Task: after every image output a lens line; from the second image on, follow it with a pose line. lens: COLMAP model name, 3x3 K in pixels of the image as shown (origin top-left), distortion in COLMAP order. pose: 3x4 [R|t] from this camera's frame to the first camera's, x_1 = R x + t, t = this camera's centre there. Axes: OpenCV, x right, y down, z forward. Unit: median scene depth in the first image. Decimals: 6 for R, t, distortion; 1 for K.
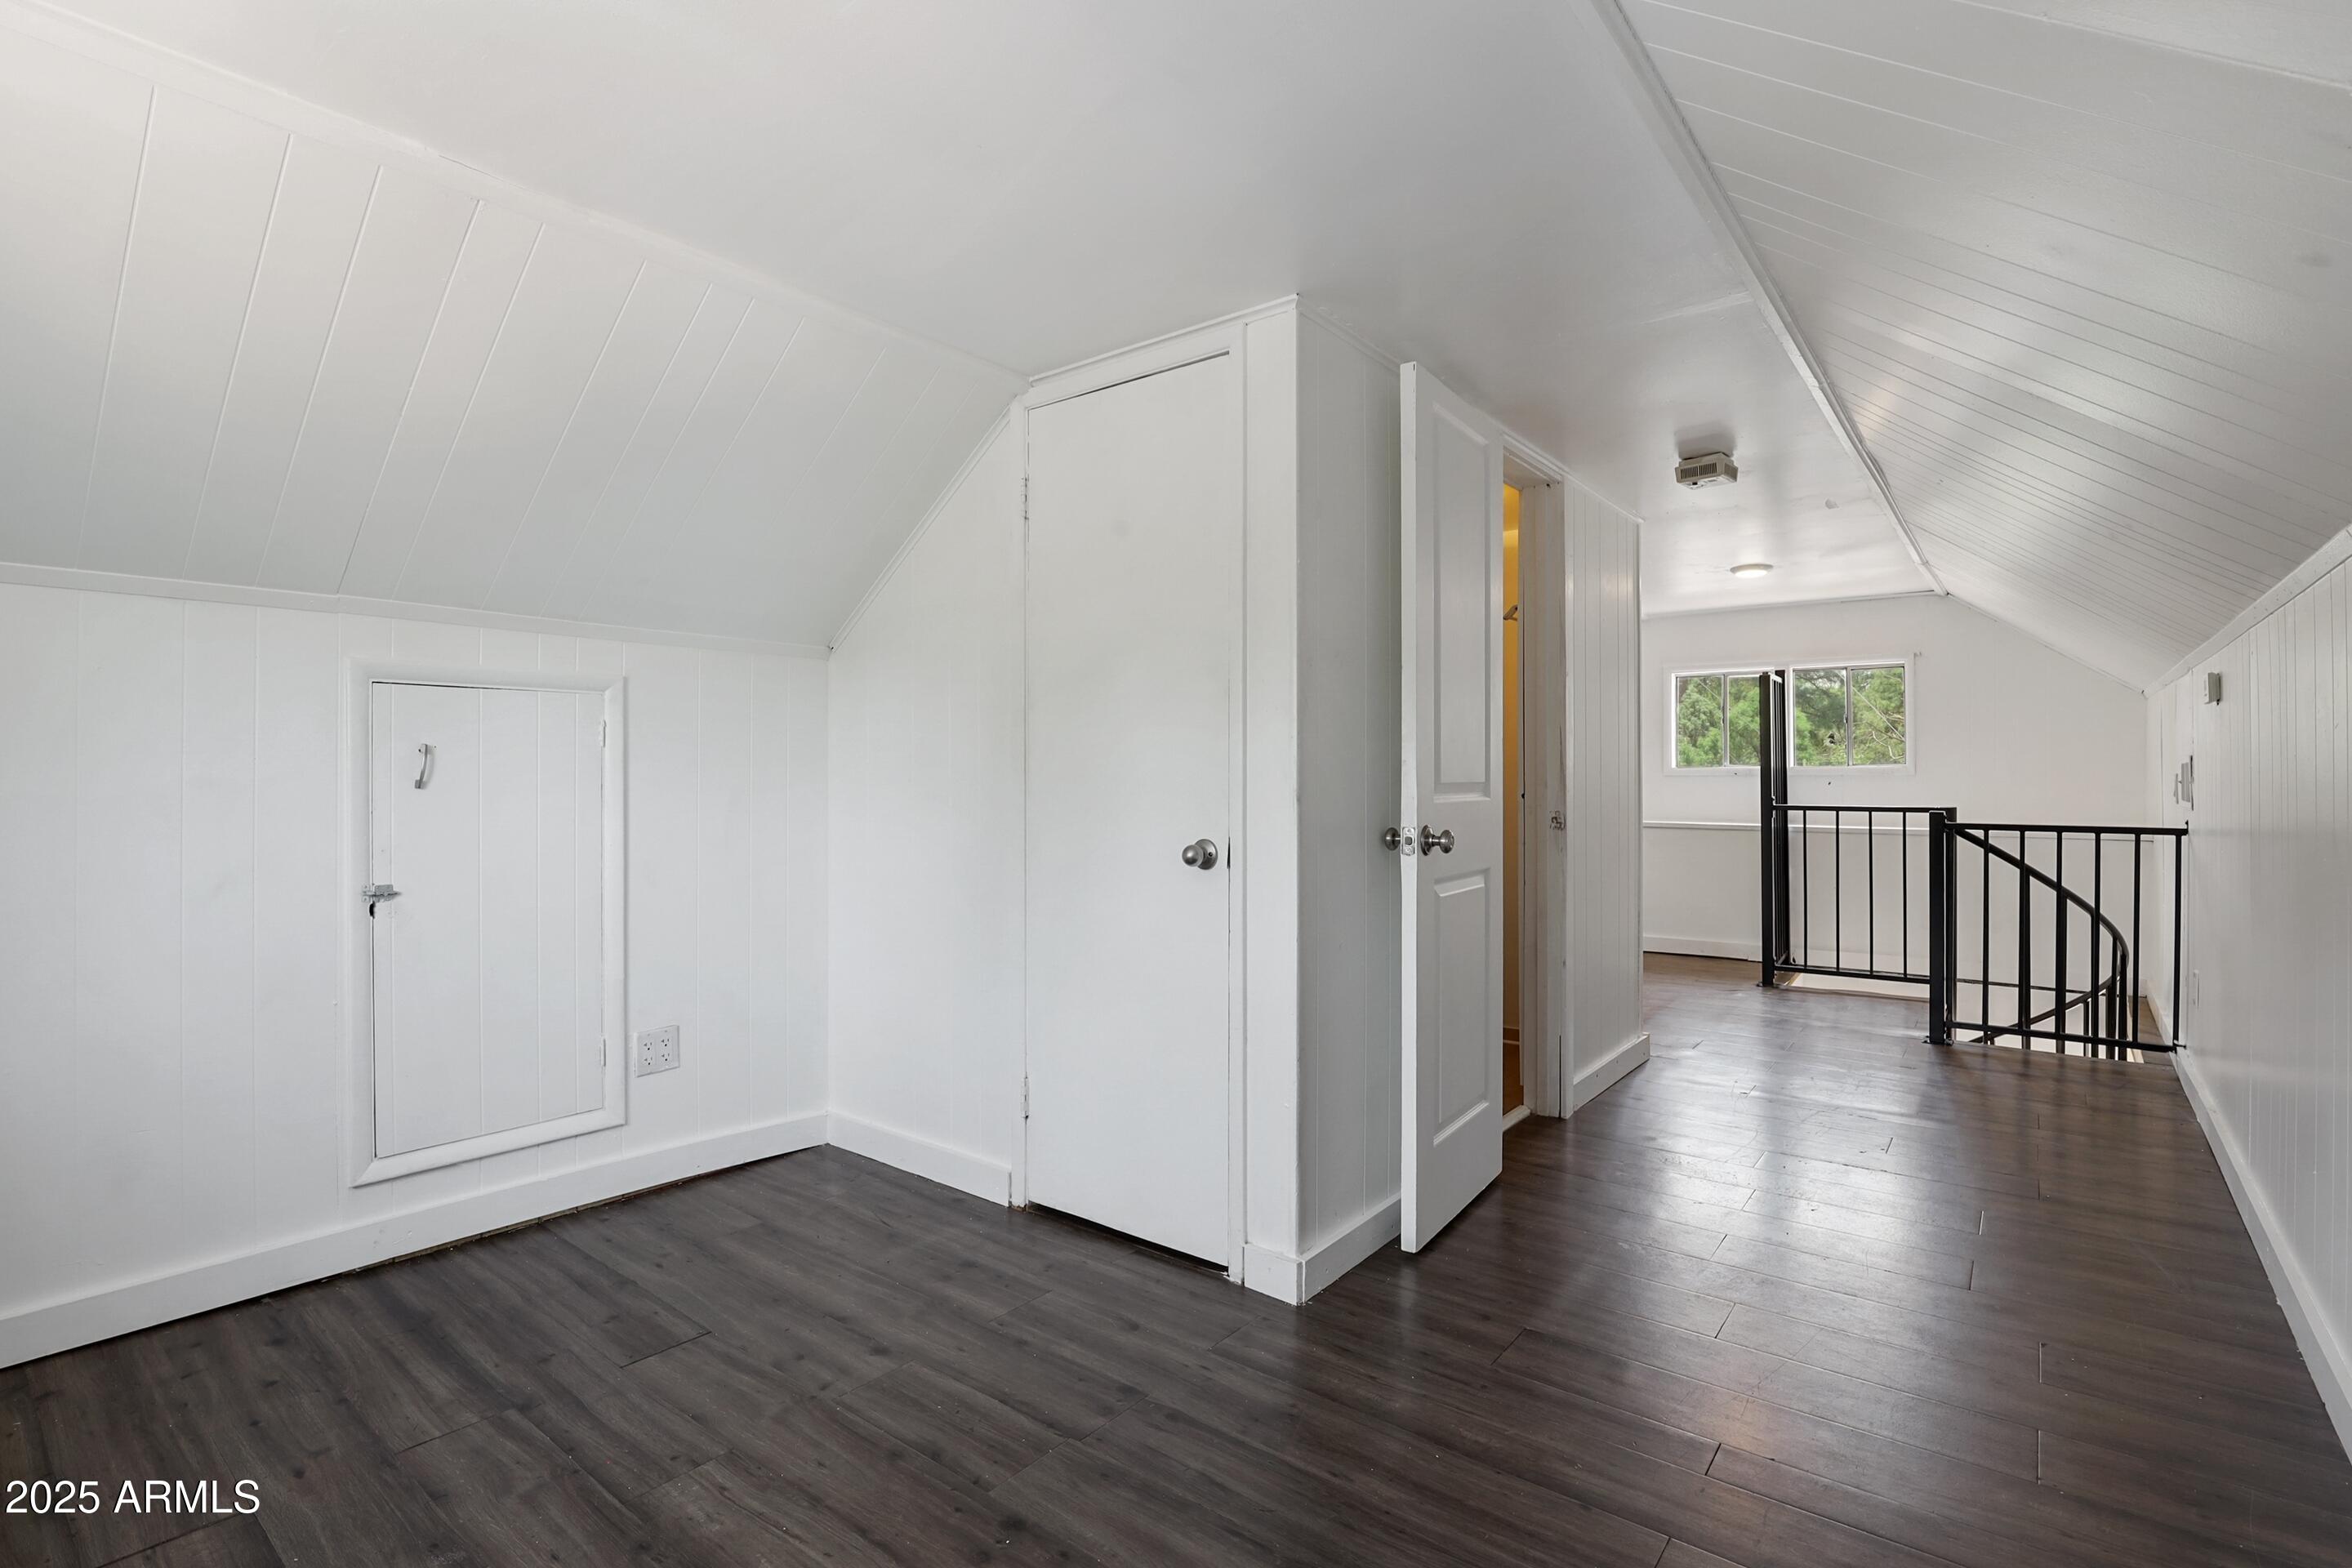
lens RADIAL K [[1122.4, 0, 1165.7], [0, 1122.4, 771.1], [0, 0, 1]] dist [-0.004199, 0.000753]
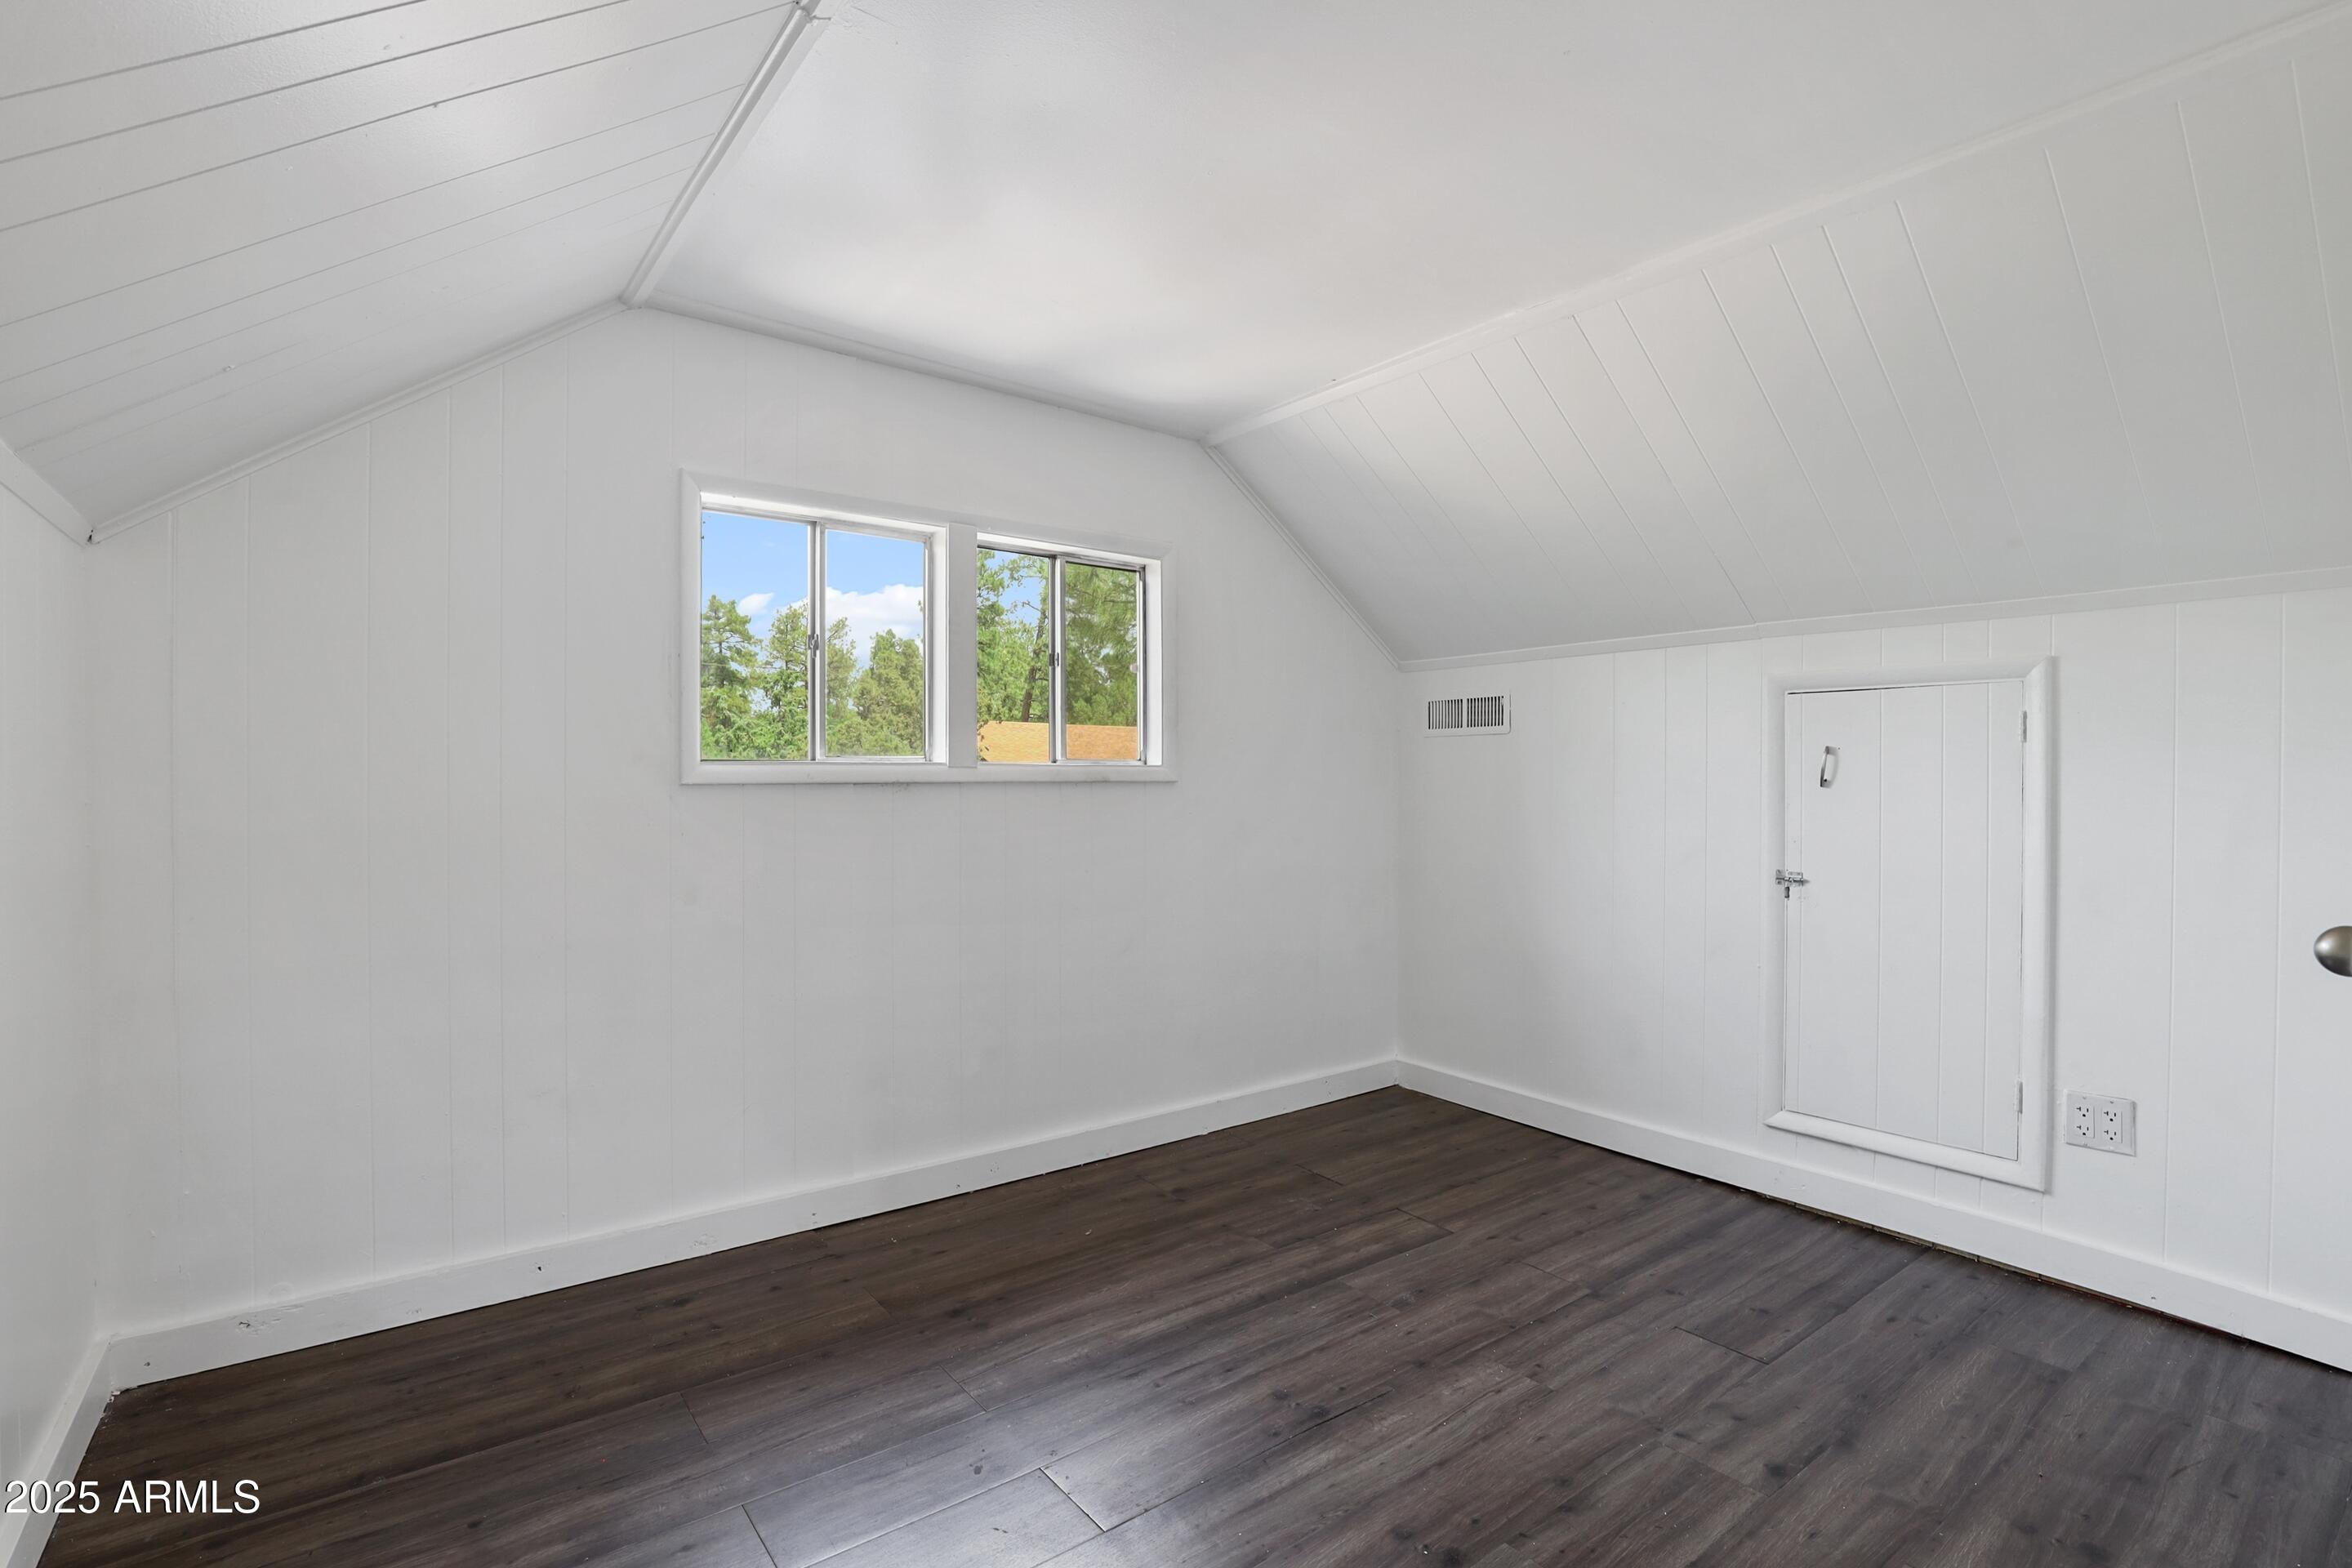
lens RADIAL K [[1122.4, 0, 1176.8], [0, 1122.4, 791.1], [0, 0, 1]] dist [-0.004199, 0.000753]
pose [[-0.228648, 0.007379, -0.973481, 0.571773], [0.001824, 0.999973, 0.007151, 0.011323], [0.973507, -0.000140, -0.228655, 0.677766]]
